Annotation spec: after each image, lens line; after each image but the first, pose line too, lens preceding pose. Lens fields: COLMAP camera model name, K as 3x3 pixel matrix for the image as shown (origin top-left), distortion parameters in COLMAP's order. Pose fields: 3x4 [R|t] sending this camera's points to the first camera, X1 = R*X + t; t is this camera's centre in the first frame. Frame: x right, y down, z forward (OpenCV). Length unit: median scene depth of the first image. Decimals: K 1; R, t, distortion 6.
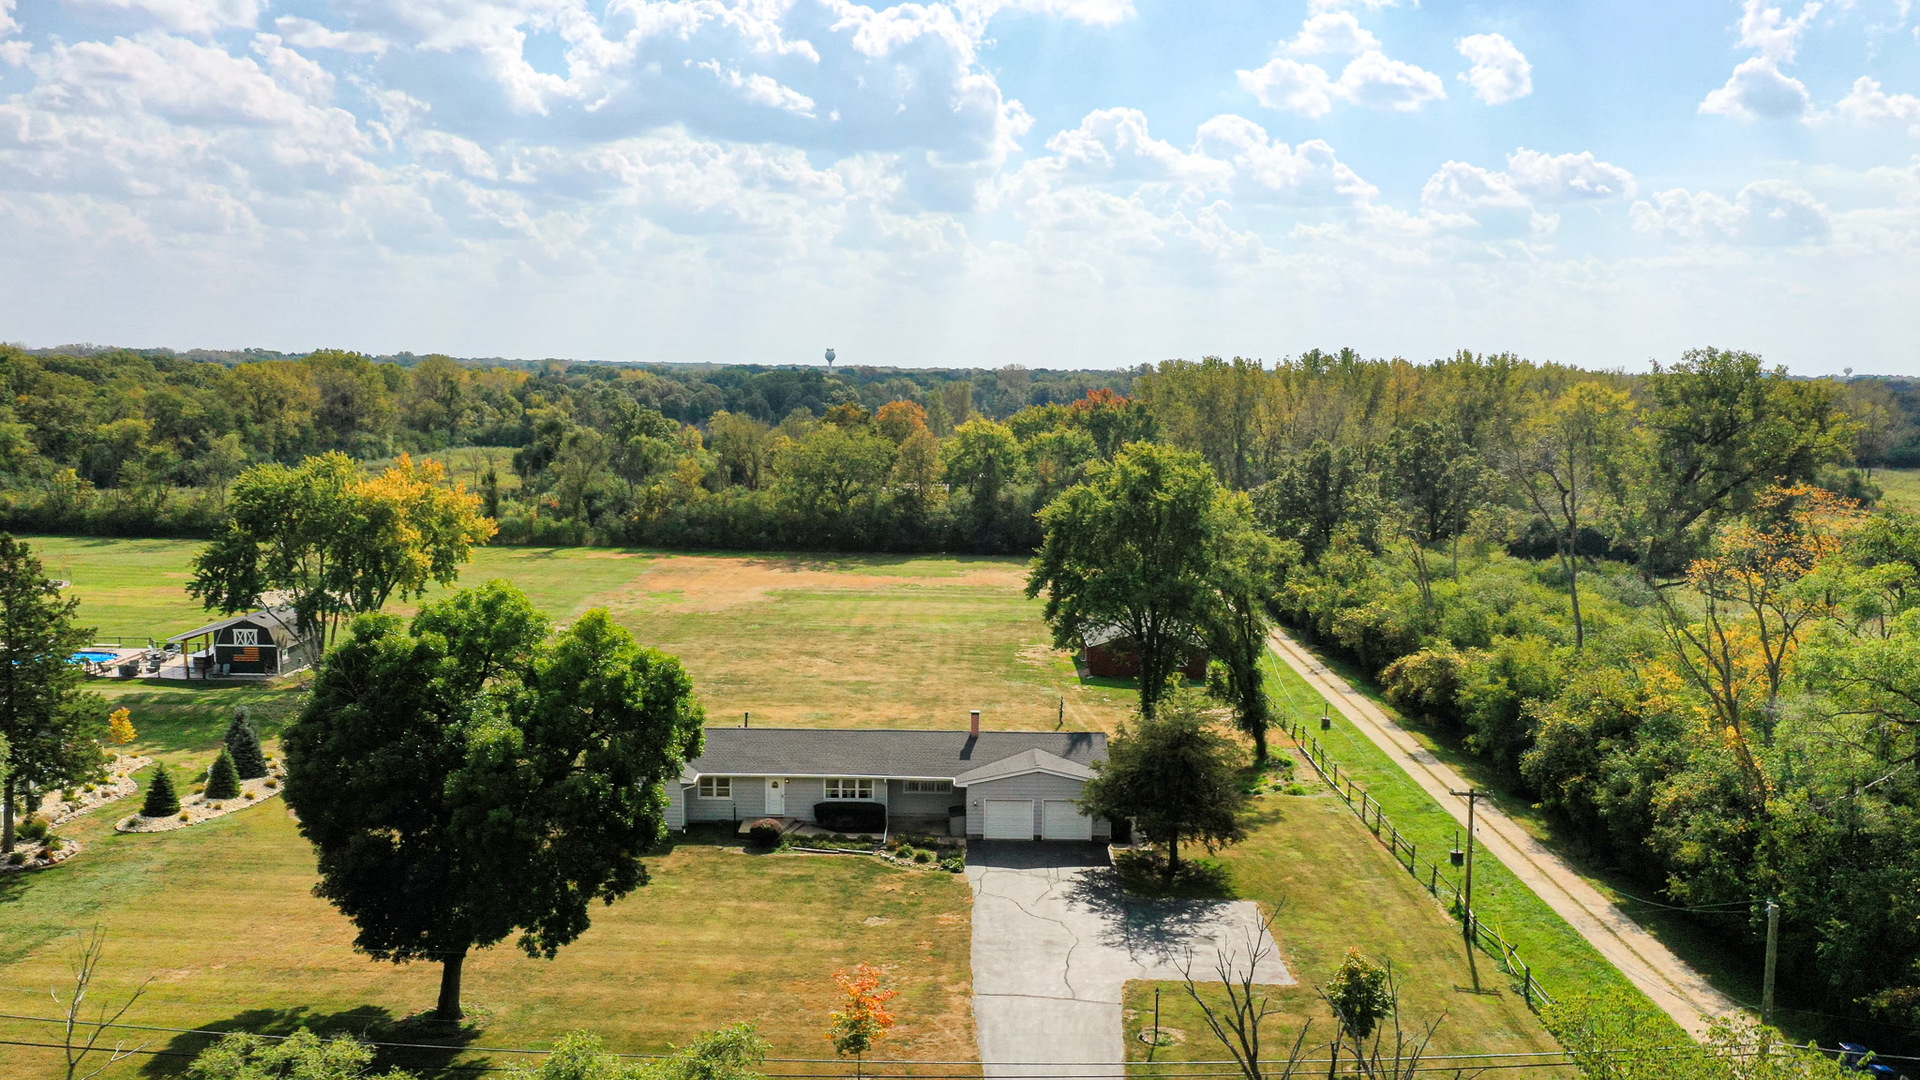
lens RADIAL K [[1479.5, 0, 960.0], [0, 1479.5, 540.0], [0, 0, 1]] dist [-0.007589, -0.011290]
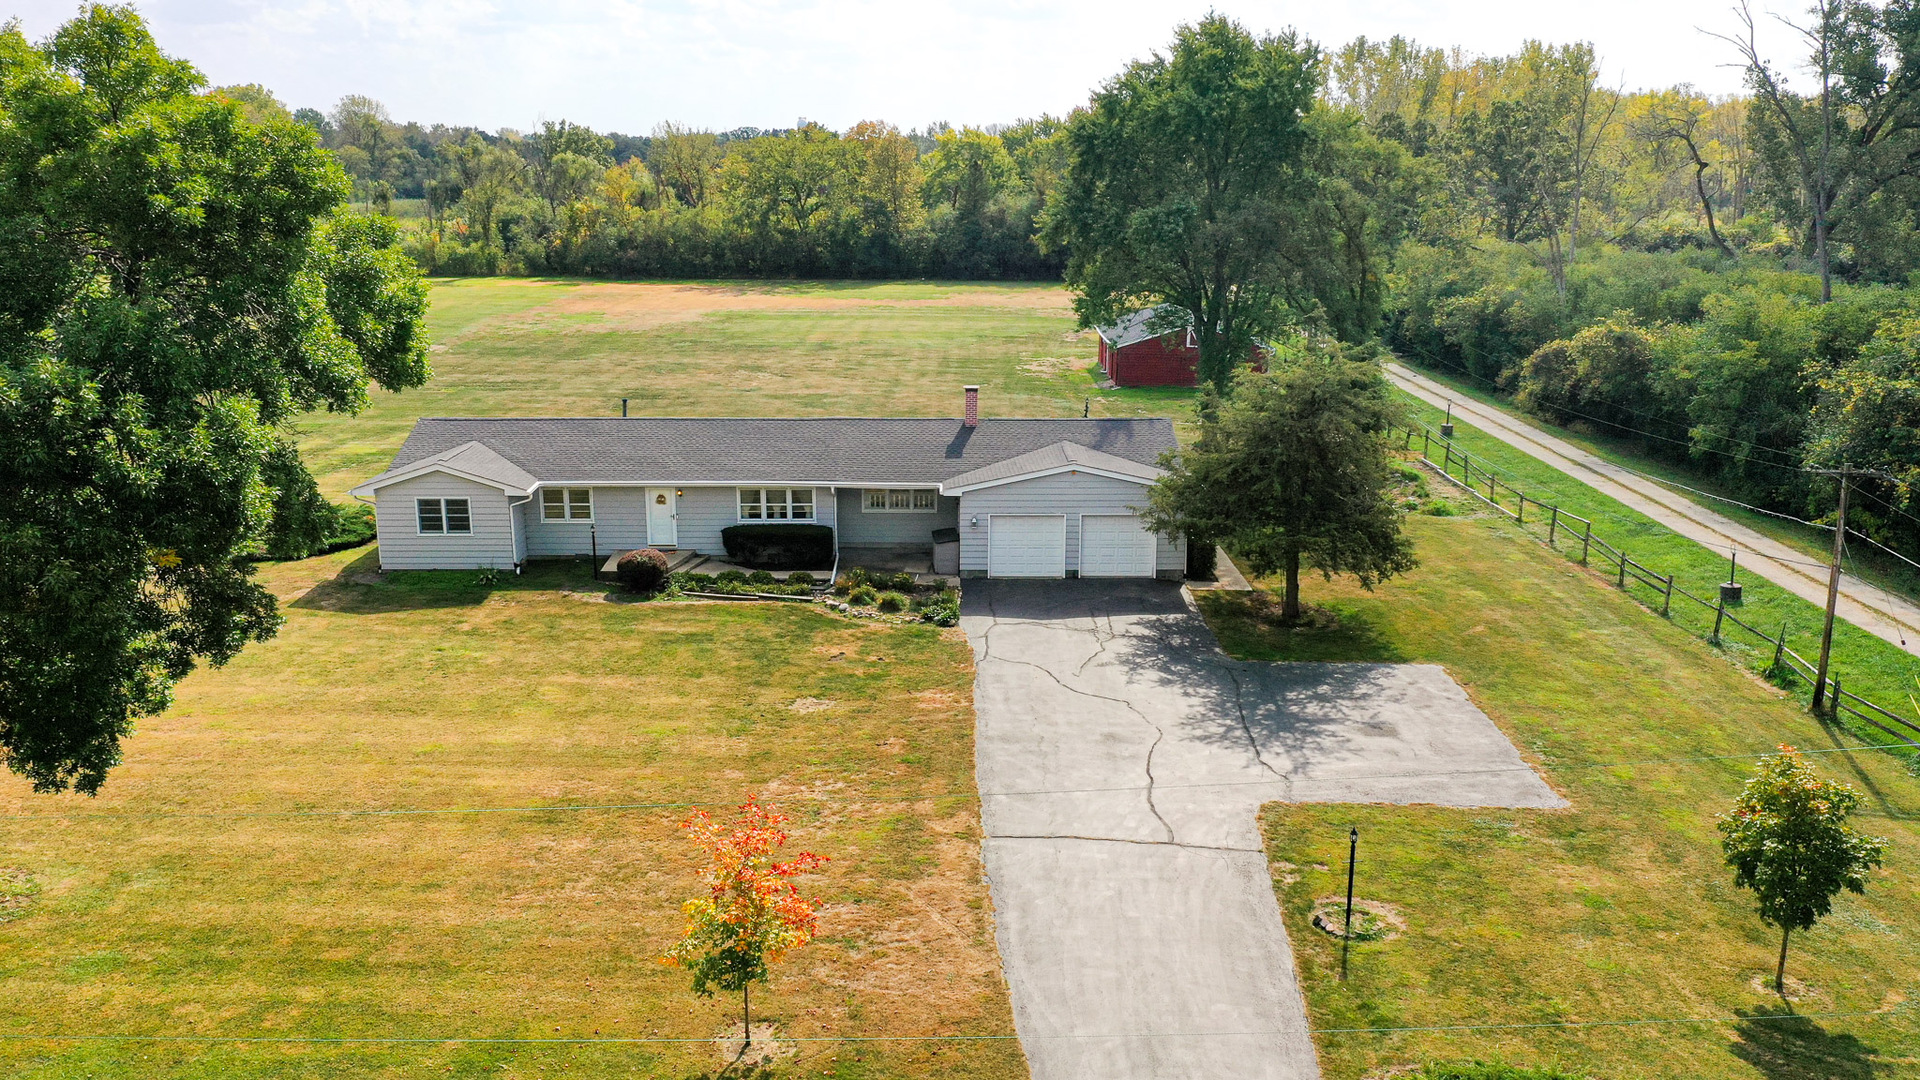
lens RADIAL K [[1479.5, 0, 960.0], [0, 1479.5, 540.0], [0, 0, 1]] dist [-0.007589, -0.011290]
pose [[0.999857, -0.012823, 0.011065, -0.002416], [0.011110, 0.989664, 0.142971, 0.082851], [-0.012784, -0.142828, 0.989665, 0.322840]]
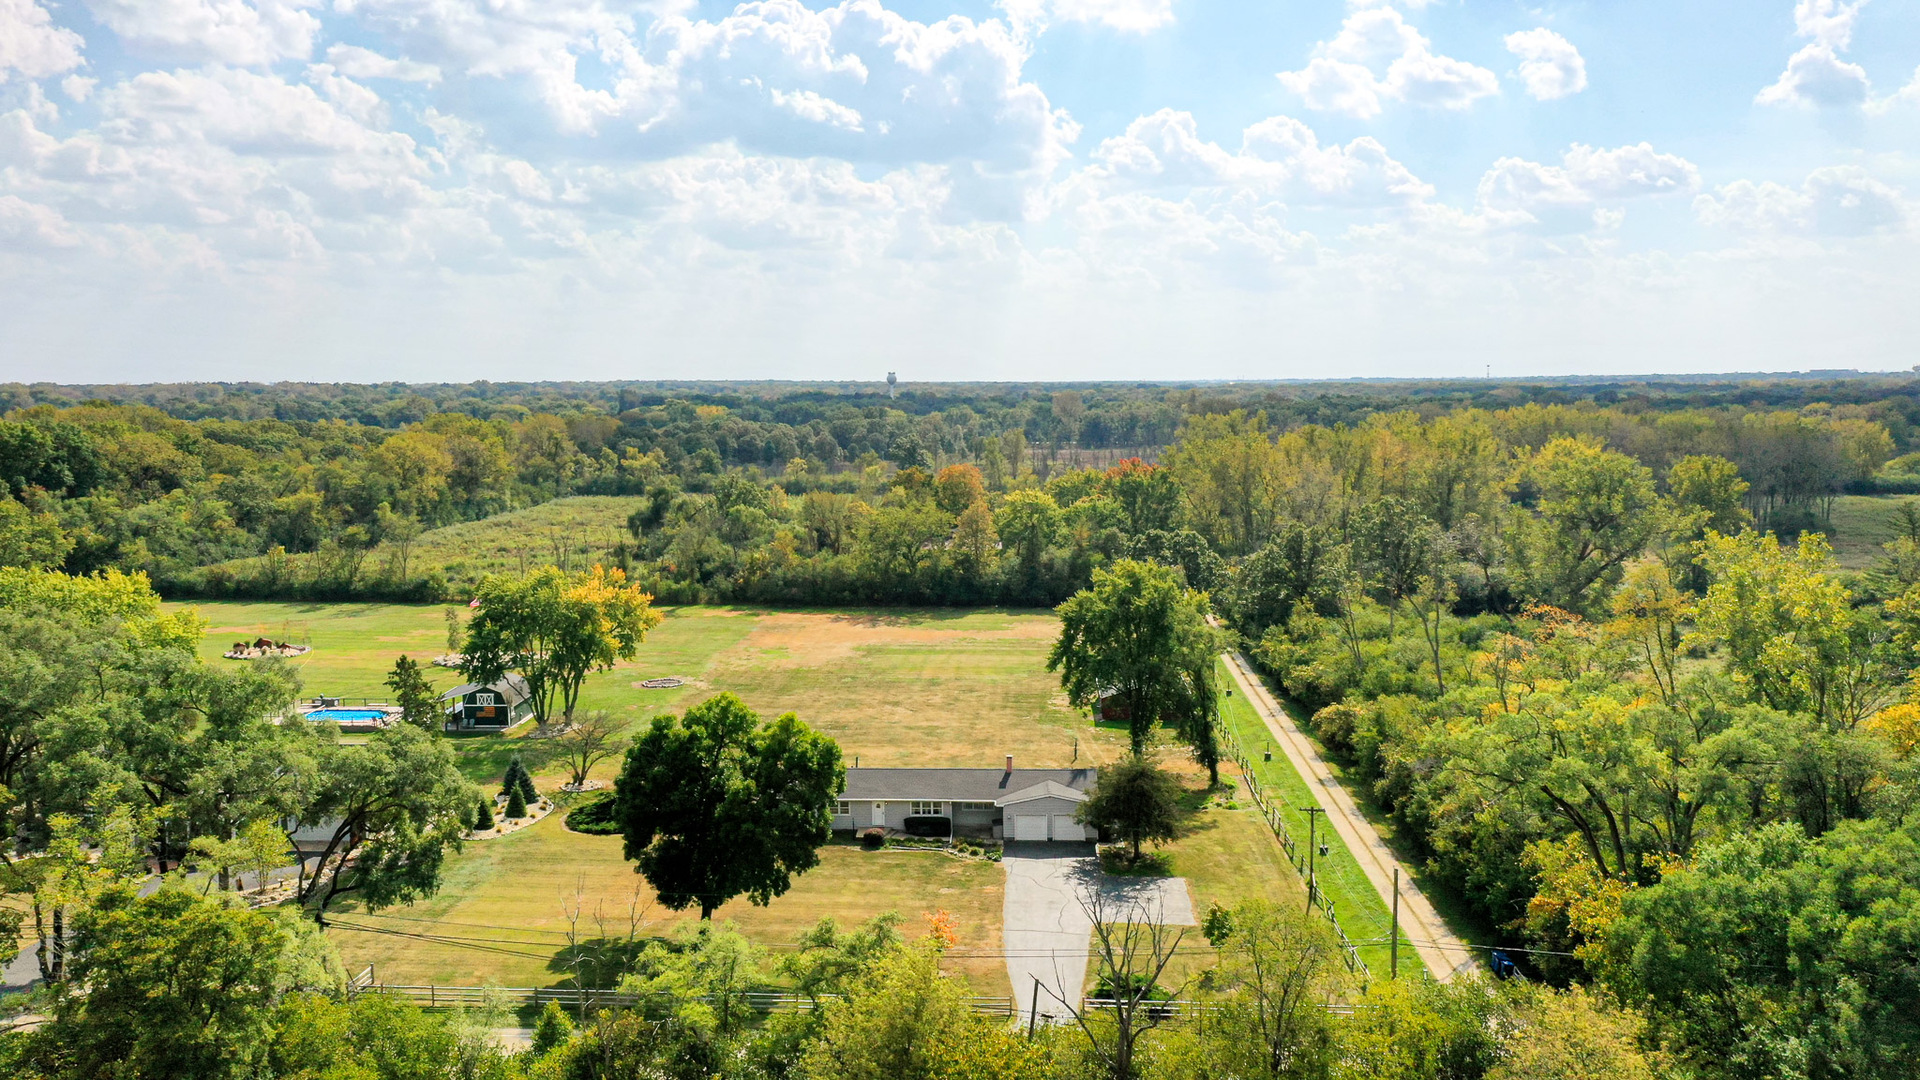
lens RADIAL K [[1479.5, 0, 960.0], [0, 1479.5, 540.0], [0, 0, 1]] dist [-0.007589, -0.011290]
pose [[0.999014, -0.015108, -0.041748, 0.024404], [0.014852, 0.999869, -0.006418, -0.087759], [0.041839, 0.005792, 0.999108, -0.469674]]
